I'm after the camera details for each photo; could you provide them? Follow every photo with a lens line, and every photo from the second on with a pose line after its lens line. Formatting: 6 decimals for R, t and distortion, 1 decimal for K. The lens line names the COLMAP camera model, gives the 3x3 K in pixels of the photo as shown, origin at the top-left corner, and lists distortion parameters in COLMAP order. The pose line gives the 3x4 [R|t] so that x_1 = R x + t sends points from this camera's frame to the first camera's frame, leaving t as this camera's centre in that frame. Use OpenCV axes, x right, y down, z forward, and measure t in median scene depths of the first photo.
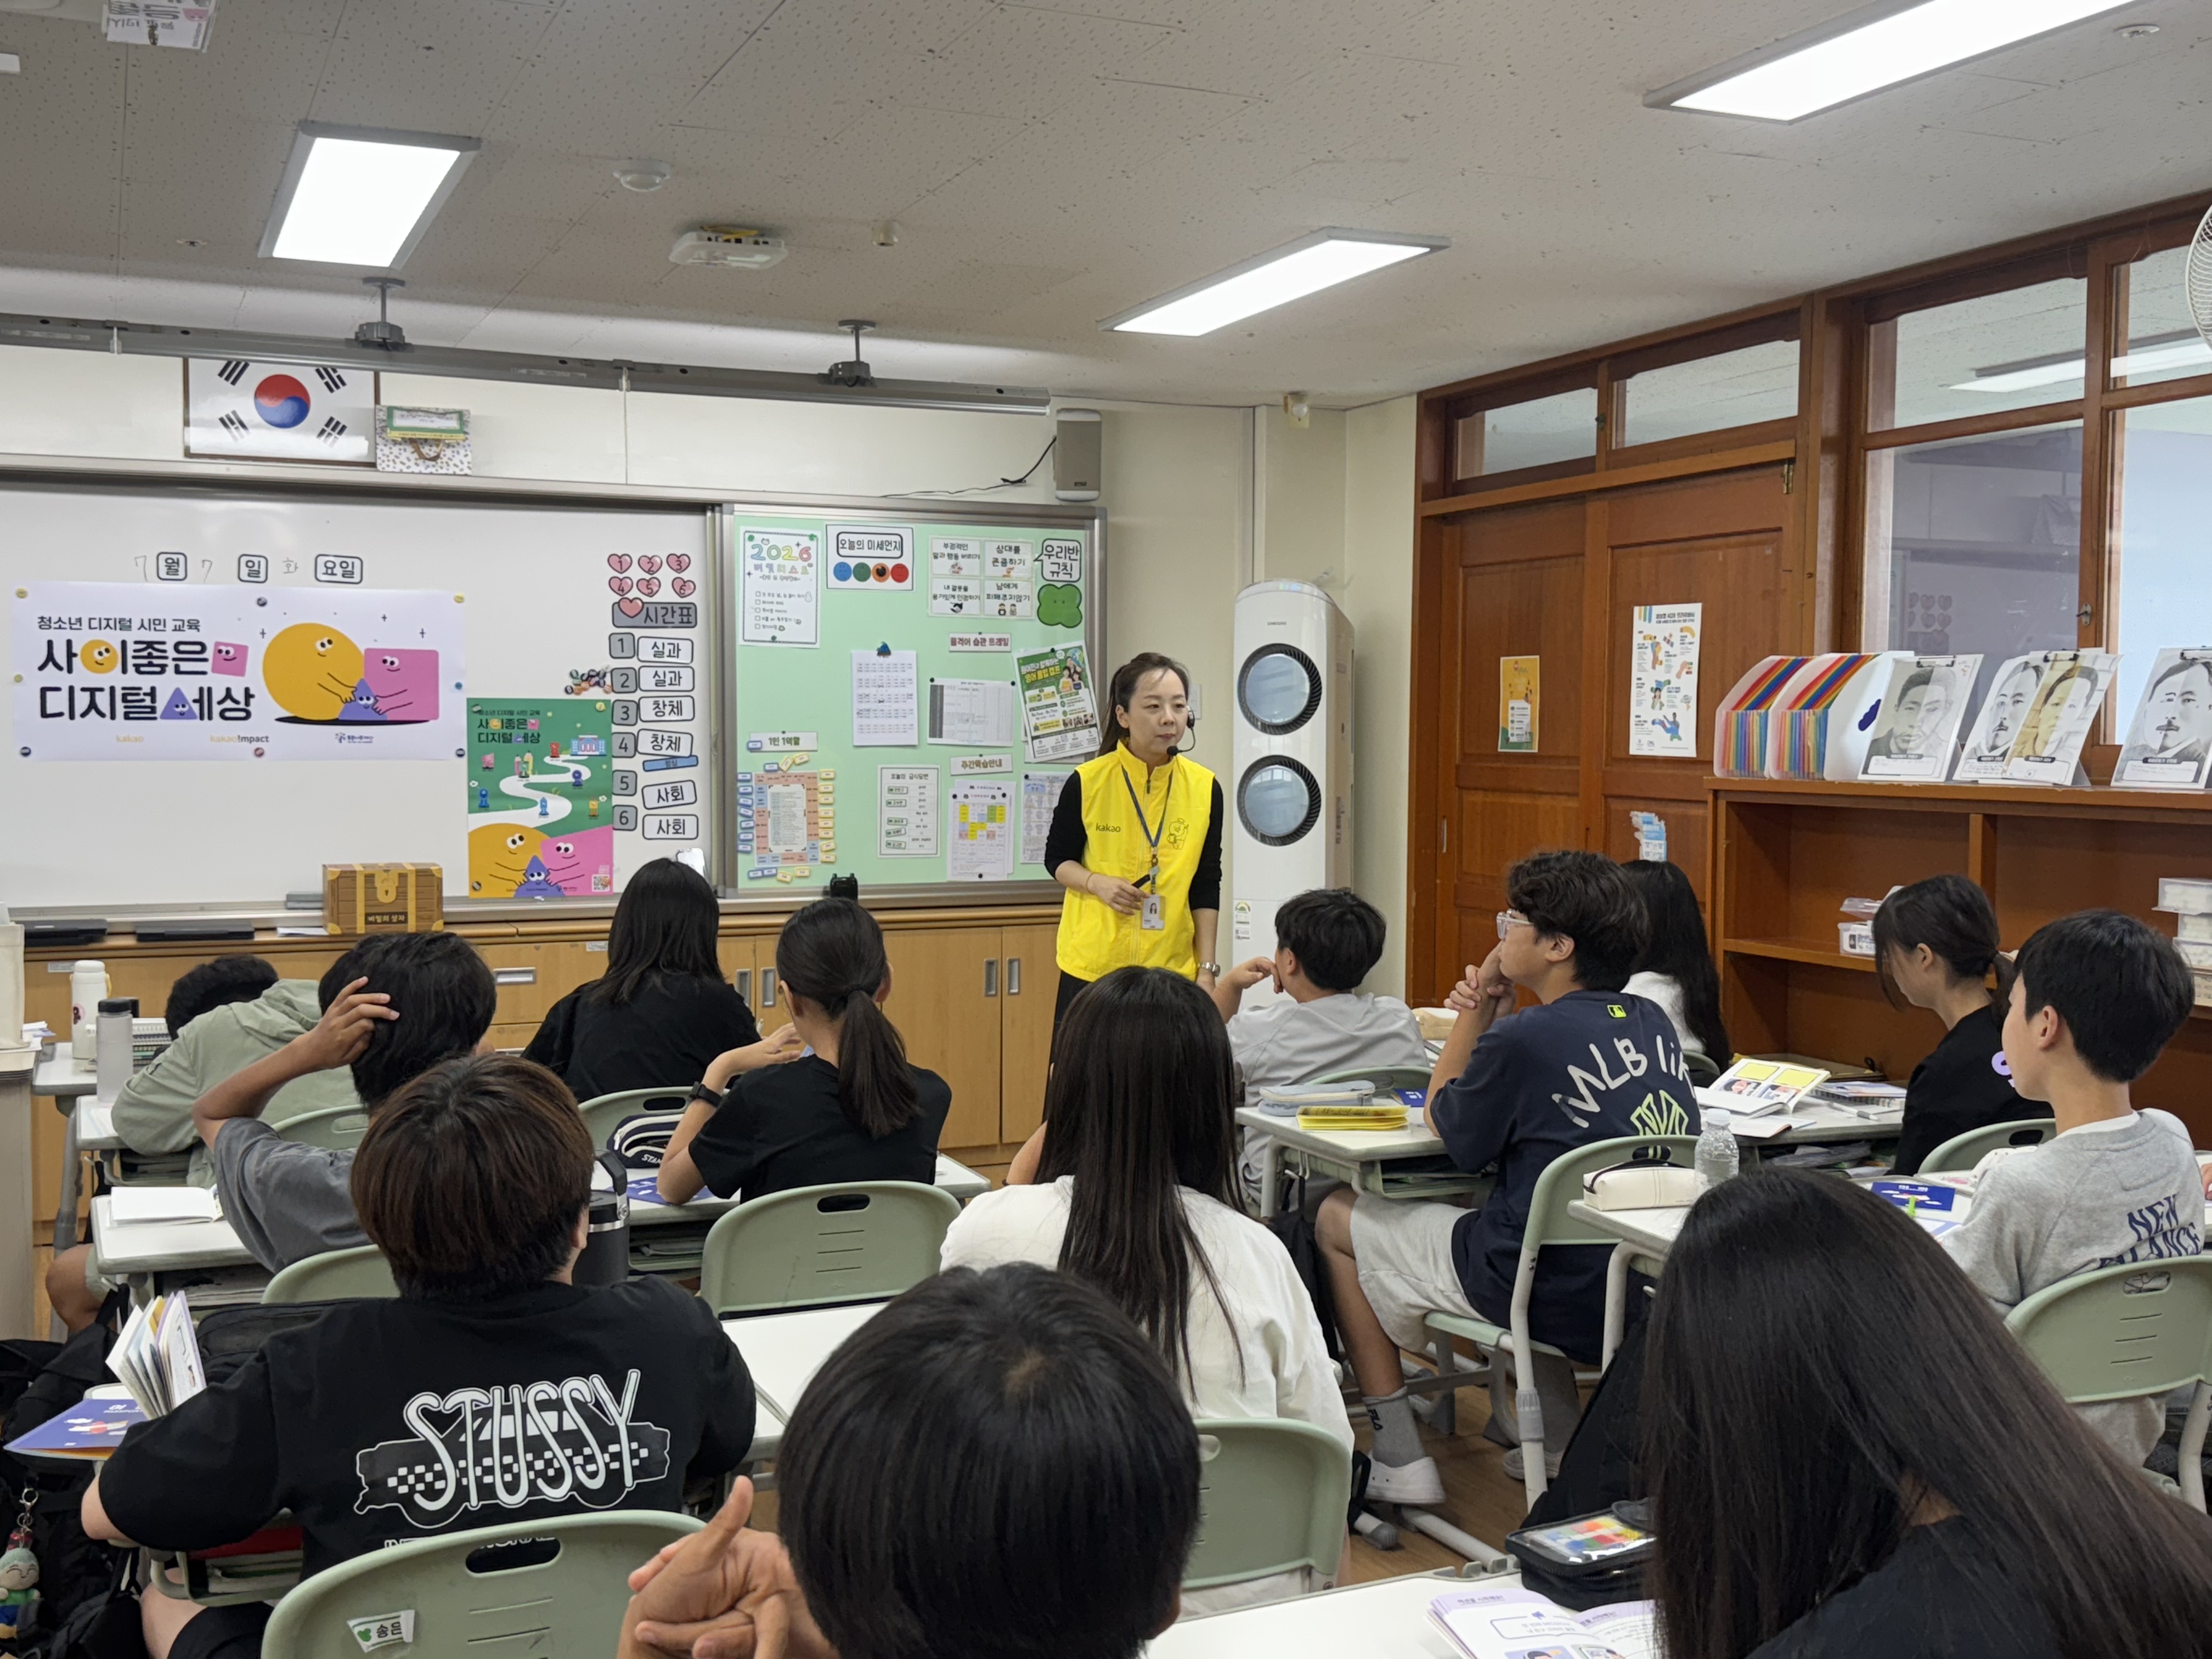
lens RADIAL K [[2325.1, 0, 1106.0], [0, 2325.1, 829.5], [0, 0, 1]] dist [0.256864, -0.562952]
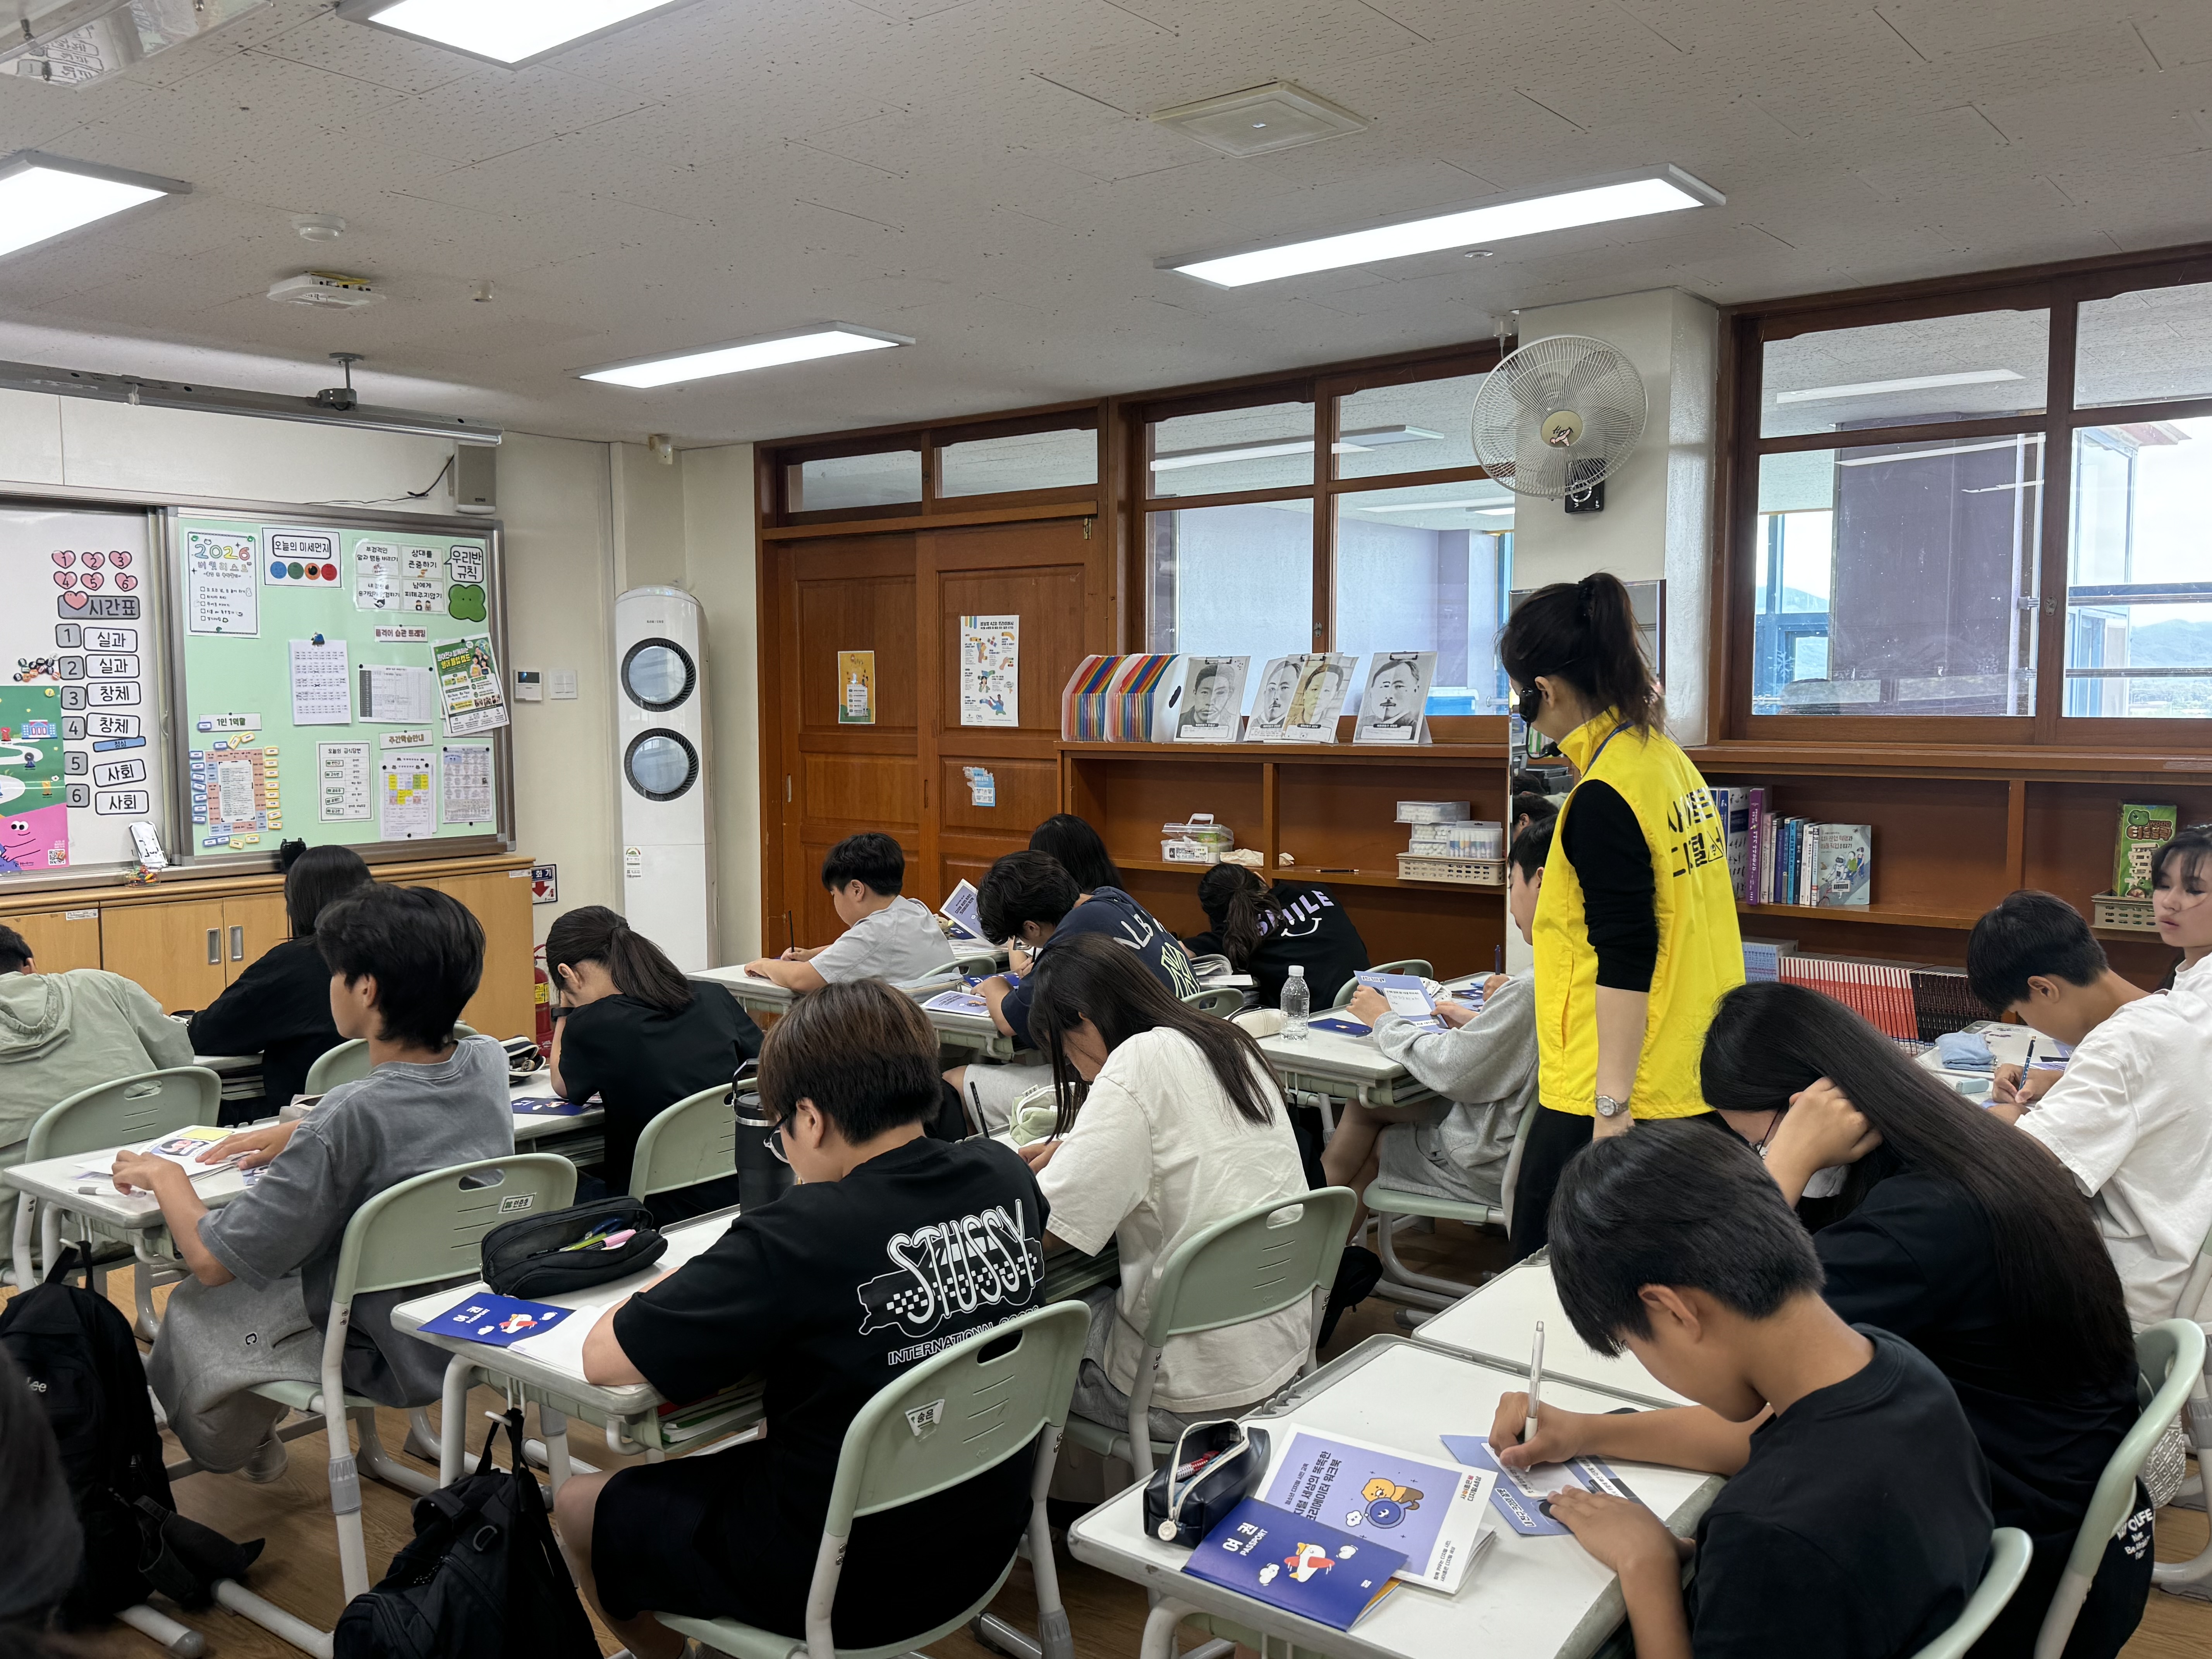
lens RADIAL K [[1837.6, 0, 1106.0], [0, 1837.6, 829.5], [0, 0, 1]] dist [0.181056, -0.335085]
pose [[0.887209, -0.041236, 0.459521, -0.183960], [0.028916, 0.999010, 0.033818, -0.004916], [-0.460461, -0.016716, 0.887523, 0.014212]]
